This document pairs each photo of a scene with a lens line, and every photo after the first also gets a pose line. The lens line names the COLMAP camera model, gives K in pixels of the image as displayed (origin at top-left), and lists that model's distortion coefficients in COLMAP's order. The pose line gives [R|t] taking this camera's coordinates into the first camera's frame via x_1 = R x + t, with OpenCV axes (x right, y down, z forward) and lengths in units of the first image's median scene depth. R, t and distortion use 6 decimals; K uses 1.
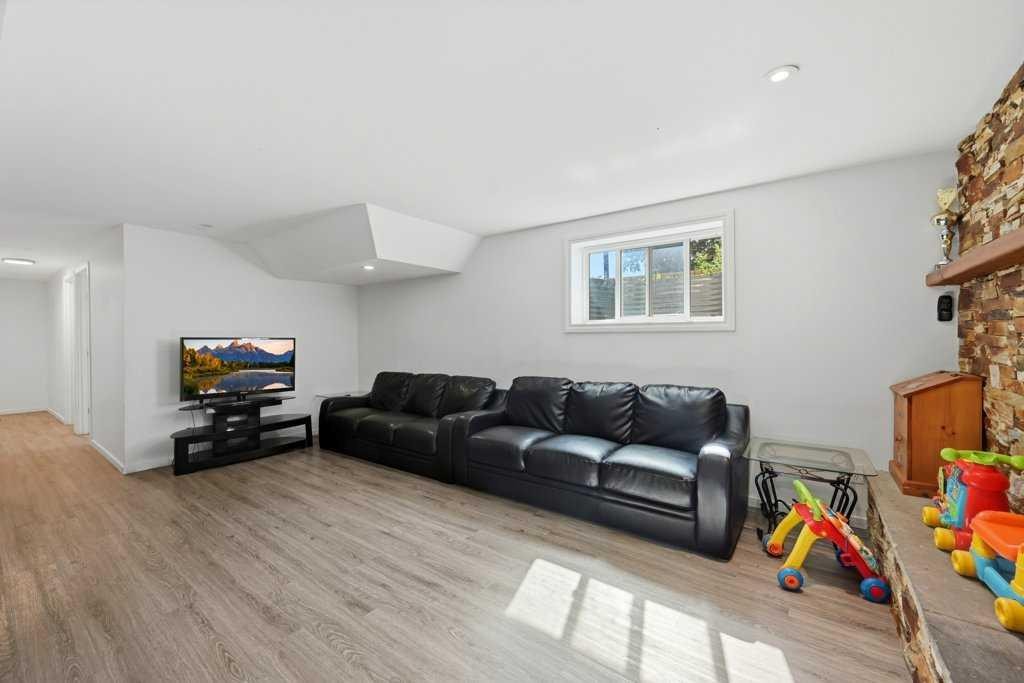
lens RADIAL K [[408.8, 0, 511.2], [0, 408.8, 340.9], [0, 0, 1]] dist [-0.000017, 0.000037]
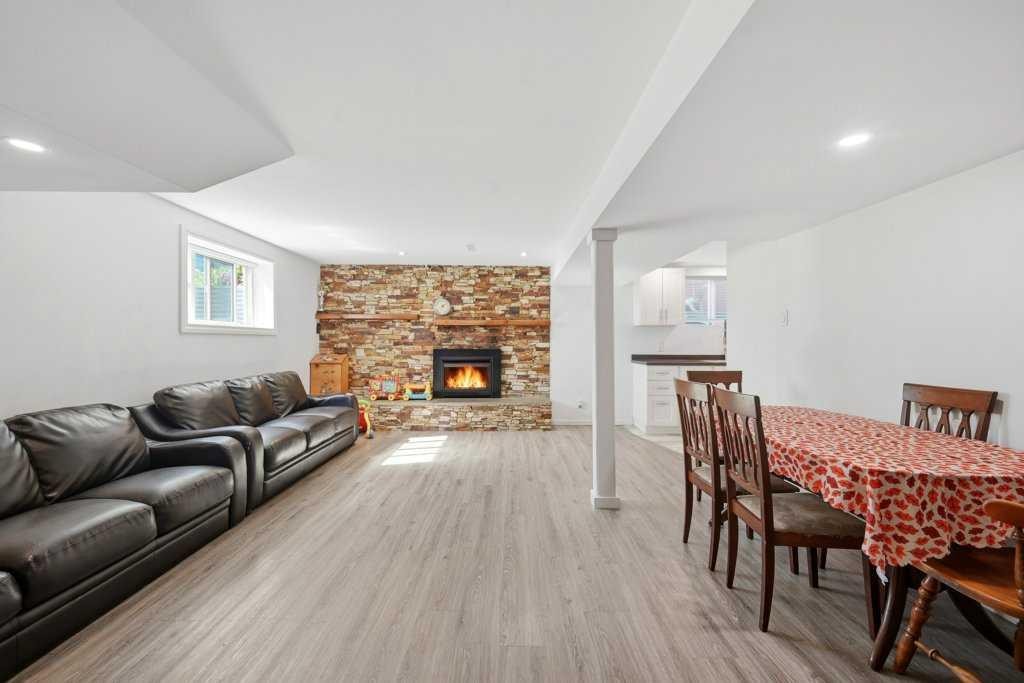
lens RADIAL K [[415.1, 0, 513.8], [0, 415.1, 334.8], [0, 0, 1]] dist [0.000997, 0.000281]
pose [[-0.599772, 0.015273, 0.800025, -1.630553], [0.004805, 0.999869, -0.015486, 0.003204], [-0.800156, -0.005444, -0.599767, 1.542080]]
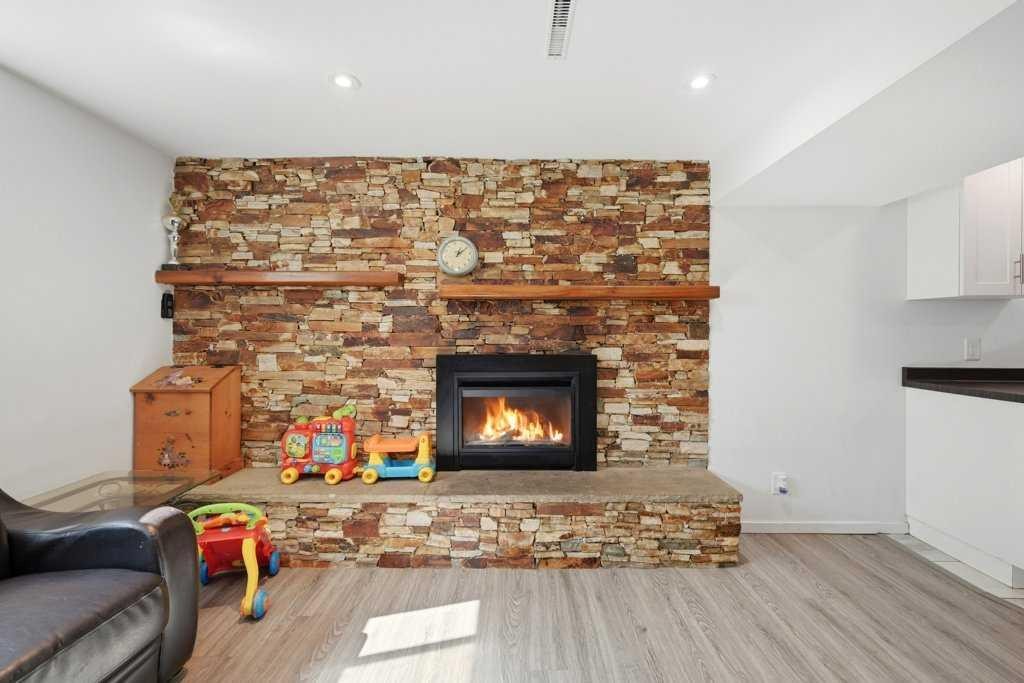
lens RADIAL K [[408.8, 0, 511.2], [0, 408.8, 340.9], [0, 0, 1]] dist [-0.000017, 0.000037]
pose [[-0.581694, -0.005756, 0.813388, -0.301039], [0.004493, 0.999937, 0.010289, 0.003287], [-0.813396, 0.009639, -0.581631, 0.884186]]
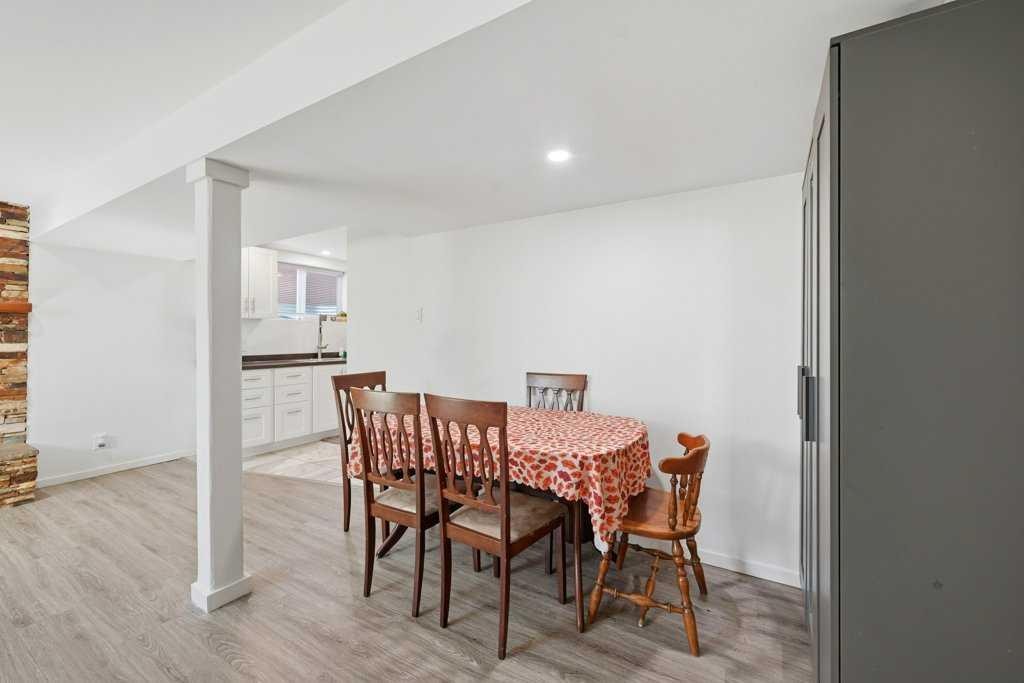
lens RADIAL K [[415.1, 0, 513.8], [0, 415.1, 334.8], [0, 0, 1]] dist [0.000997, 0.000281]
pose [[-0.995497, 0.006098, -0.094601, -1.247486], [0.006213, 0.999980, -0.000919, -0.003446], [0.094593, -0.001503, -0.995515, 1.411256]]
